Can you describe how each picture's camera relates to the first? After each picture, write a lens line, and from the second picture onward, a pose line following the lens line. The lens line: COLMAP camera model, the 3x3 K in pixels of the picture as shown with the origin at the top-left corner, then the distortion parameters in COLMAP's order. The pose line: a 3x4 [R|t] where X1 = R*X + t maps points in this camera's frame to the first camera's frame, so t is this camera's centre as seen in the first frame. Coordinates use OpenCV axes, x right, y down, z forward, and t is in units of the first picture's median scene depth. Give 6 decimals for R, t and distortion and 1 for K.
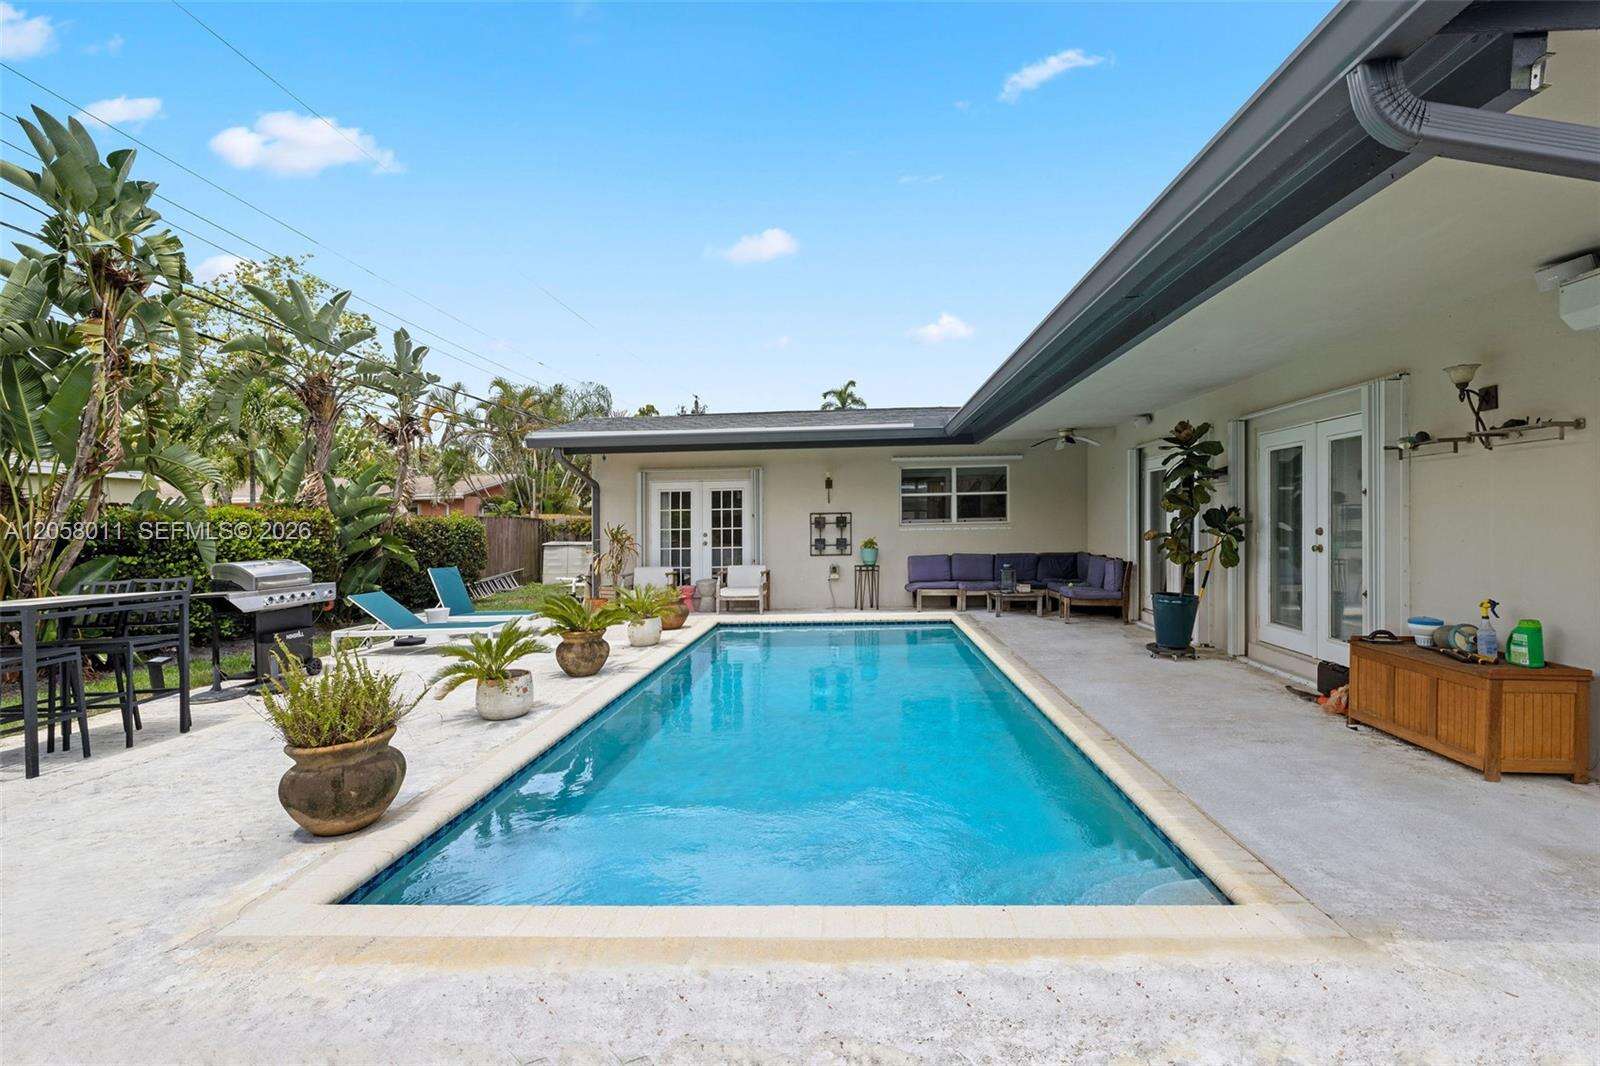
lens RADIAL K [[755.5, 0, 868.8], [0, 755.5, 533.4], [0, 0, 1]] dist [-0.003372, 0.000154]
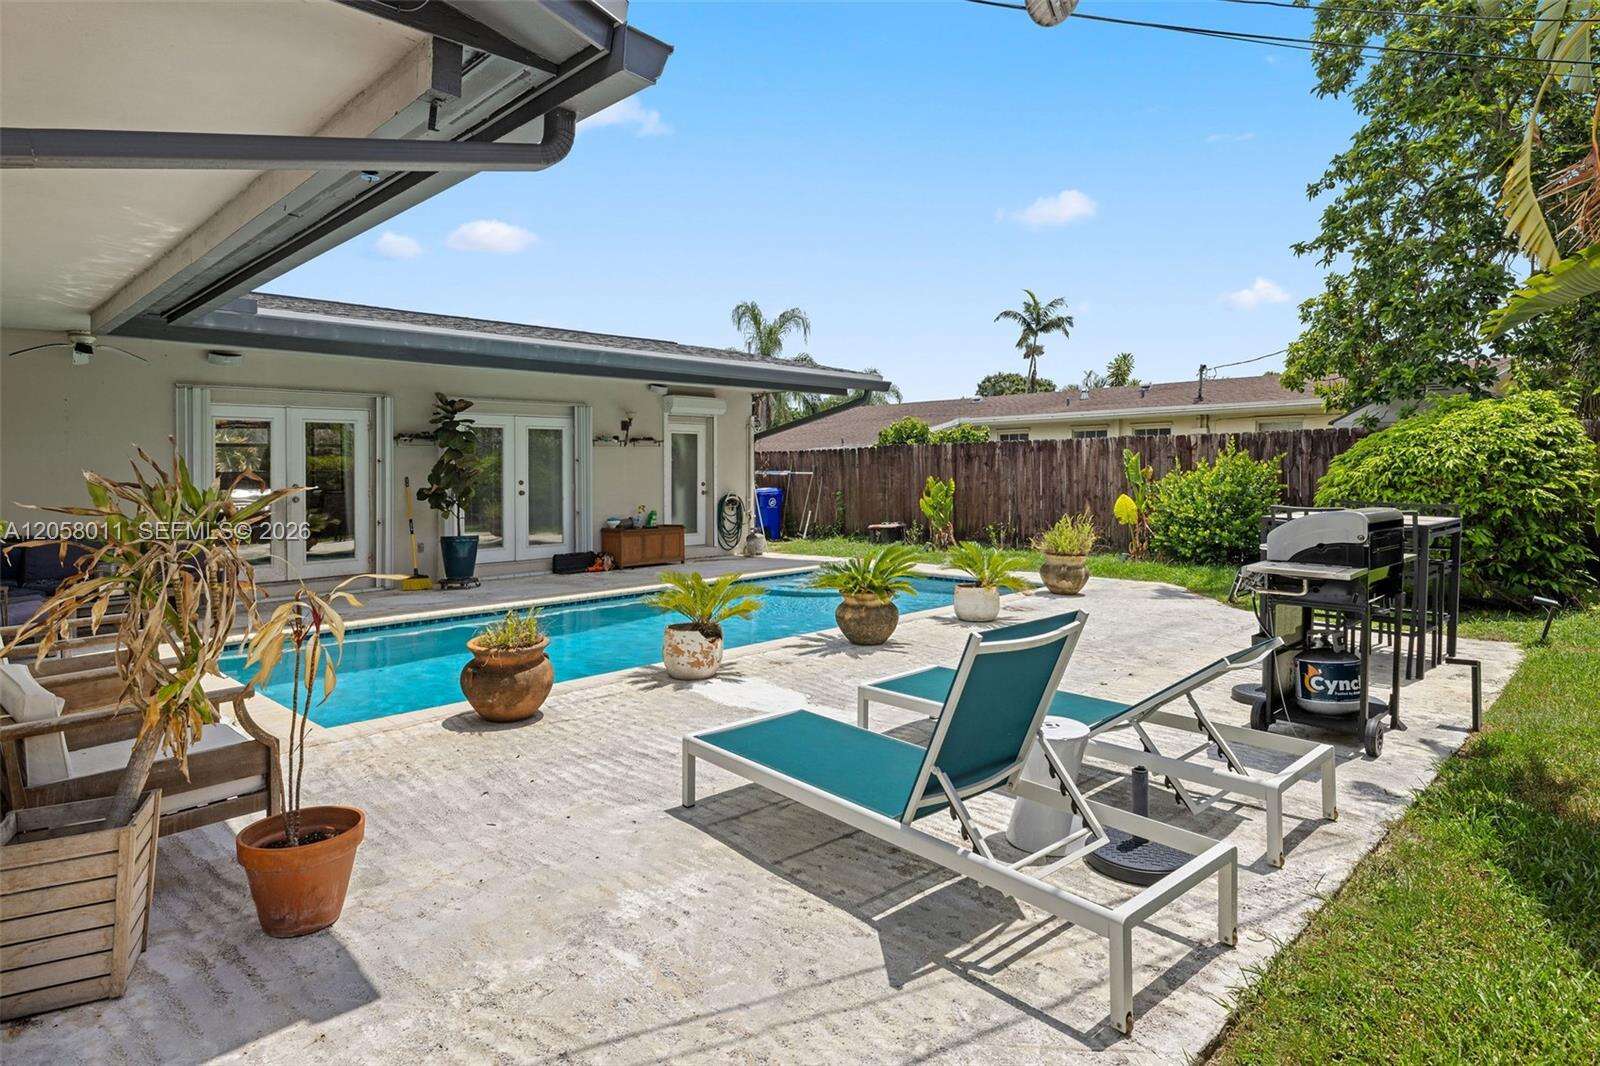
lens RADIAL K [[877.0, 0, 814.7], [0, 877.0, 467.9], [0, 0, 1]] dist [-0.017067, 0.002745]
pose [[-0.755301, 0.027458, 0.654803, -0.605718], [0.027329, 0.999572, -0.010392, 0.002441], [-0.654808, 0.010046, -0.755728, 1.088638]]
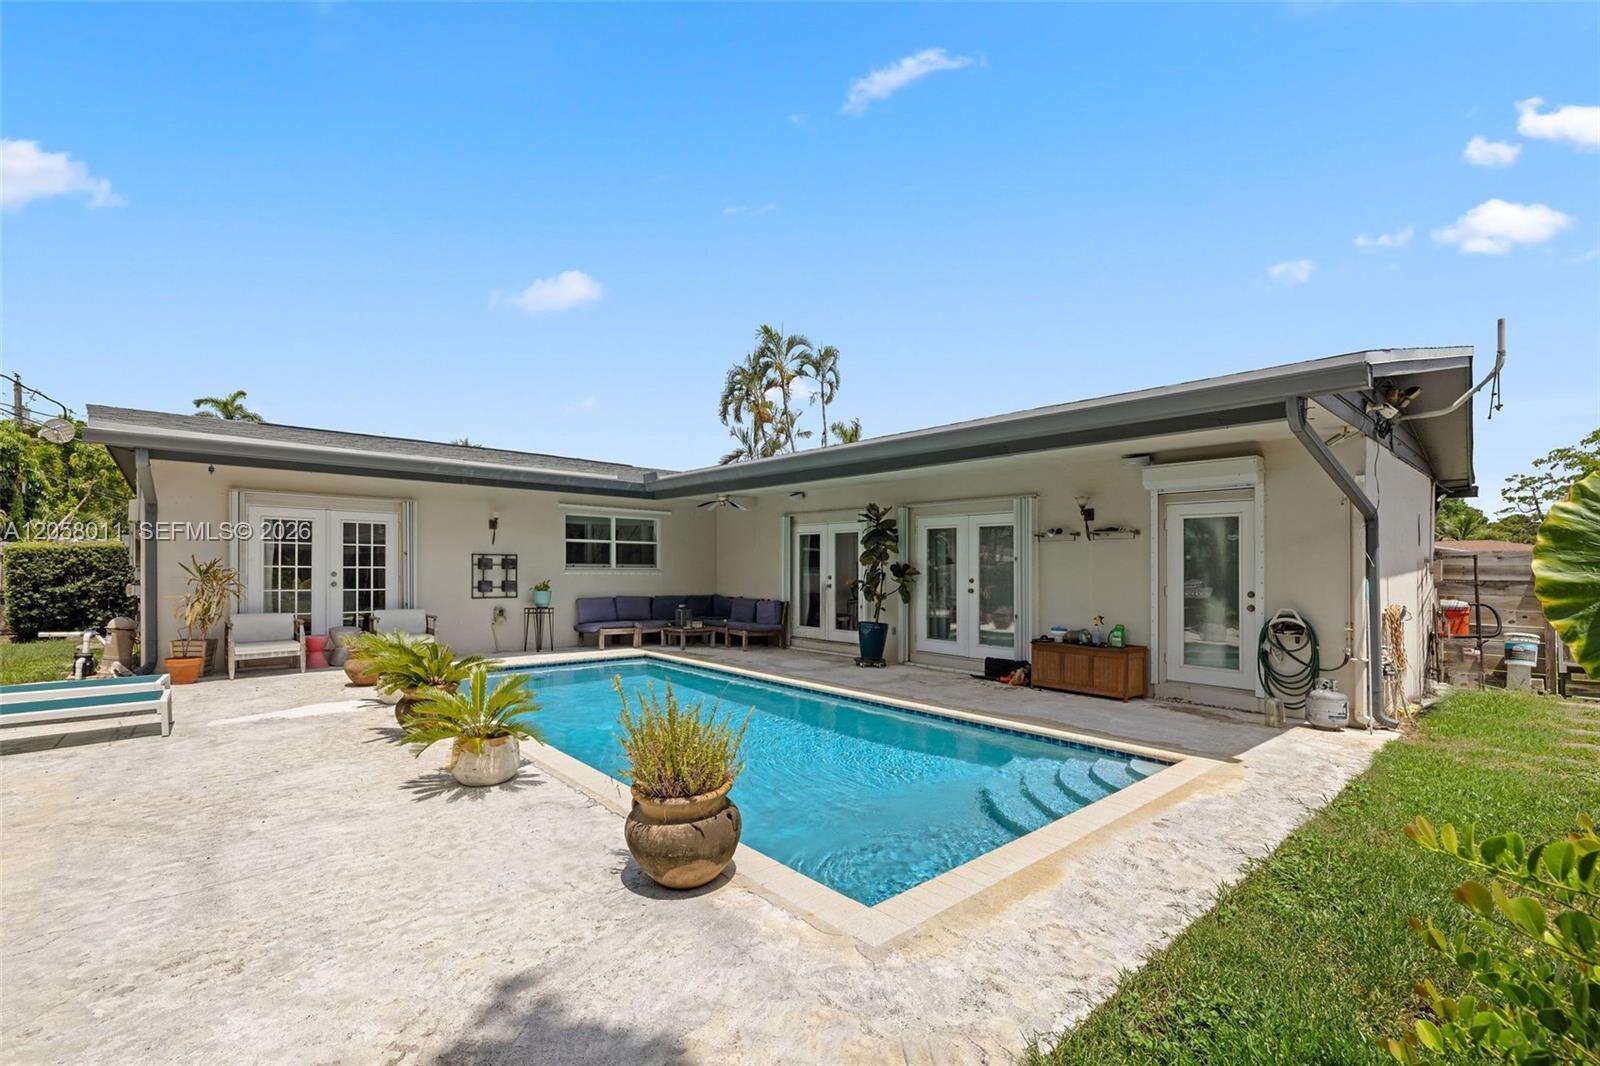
lens RADIAL K [[692.2, 0, 809.5], [0, 692.2, 549.3], [0, 0, 1]] dist [-0.004651, -0.000142]
pose [[0.714220, 0.045420, 0.698446, -0.386729], [-0.013590, 0.998604, -0.051043, 0.006302], [-0.699790, 0.026964, 0.713840, 0.084086]]
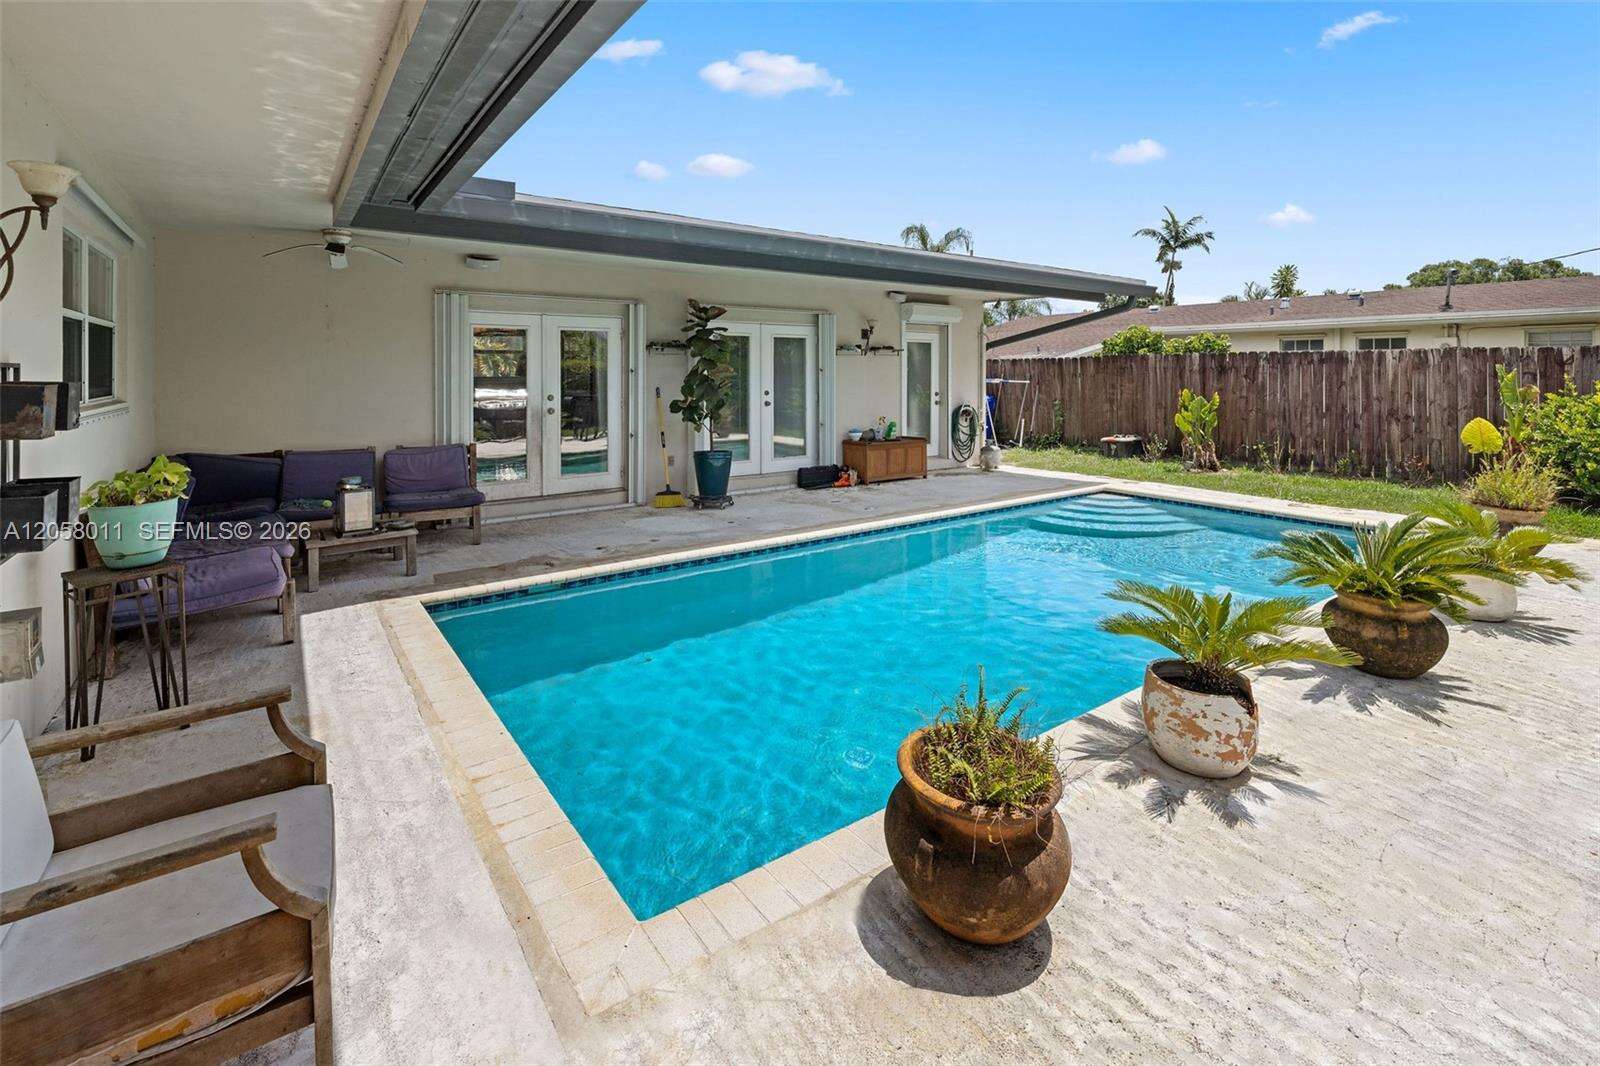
lens RADIAL K [[692.2, 0, 817.7], [0, 692.2, 372.9], [0, 0, 1]] dist [-0.004651, -0.000142]
pose [[-0.645459, 0.015146, 0.763644, -0.303931], [0.016781, 0.999843, -0.005647, -0.018057], [-0.763610, 0.009170, -0.645612, 0.999522]]
